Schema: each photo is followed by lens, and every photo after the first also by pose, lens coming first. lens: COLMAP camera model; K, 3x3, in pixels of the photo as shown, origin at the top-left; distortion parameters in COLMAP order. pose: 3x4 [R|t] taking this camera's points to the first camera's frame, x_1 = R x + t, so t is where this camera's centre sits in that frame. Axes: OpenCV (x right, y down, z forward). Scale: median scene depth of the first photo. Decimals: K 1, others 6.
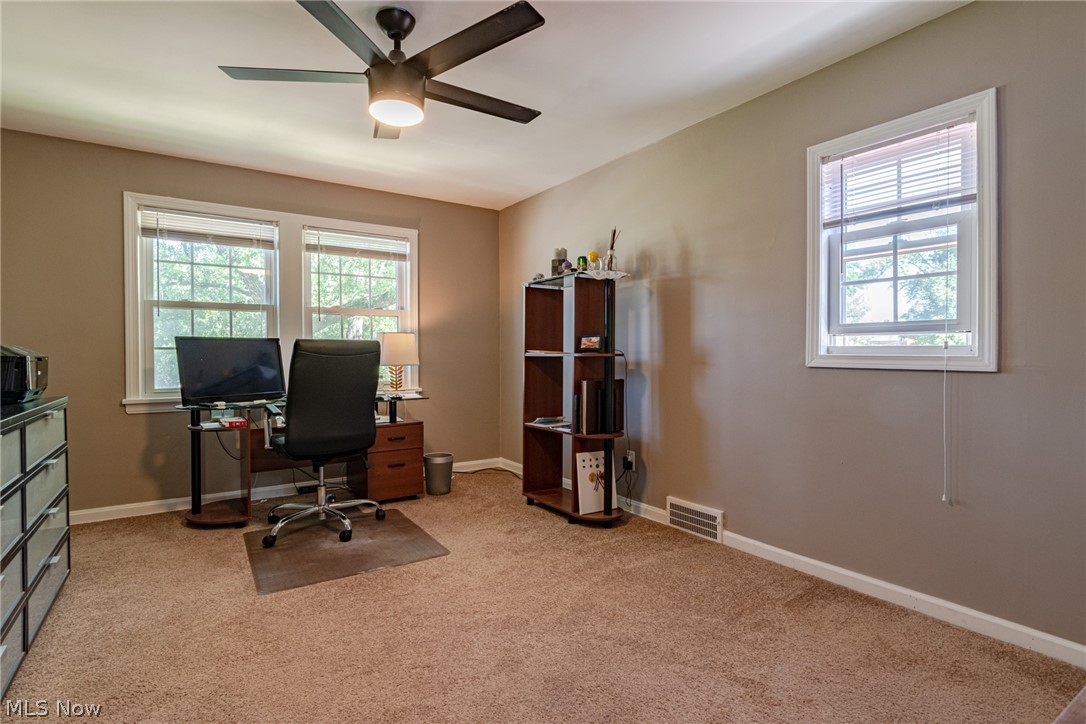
lens RADIAL K [[544.6, 0, 543.0], [0, 544.6, 362.0], [0, 0, 1]] dist [0.000414, 0.000868]
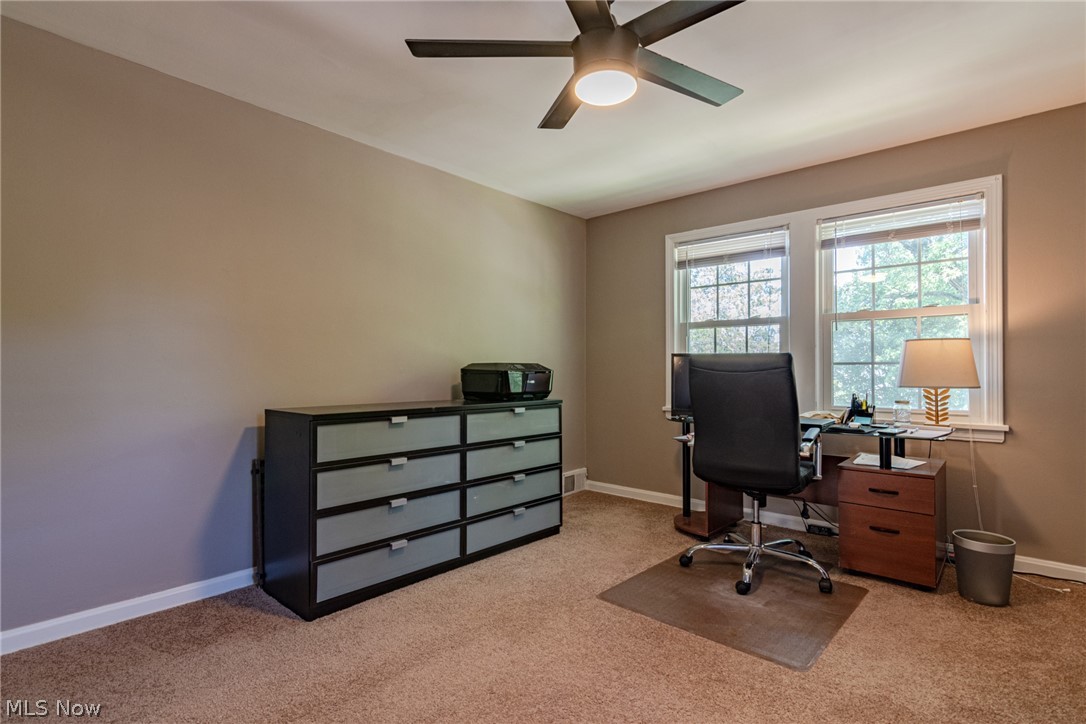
lens RADIAL K [[544.6, 0, 543.0], [0, 544.6, 362.0], [0, 0, 1]] dist [0.000414, 0.000868]
pose [[0.230806, -0.007385, -0.972972, 0.322944], [-0.016836, 0.999791, -0.011583, -0.010654], [0.972854, 0.019055, 0.230633, 0.421582]]
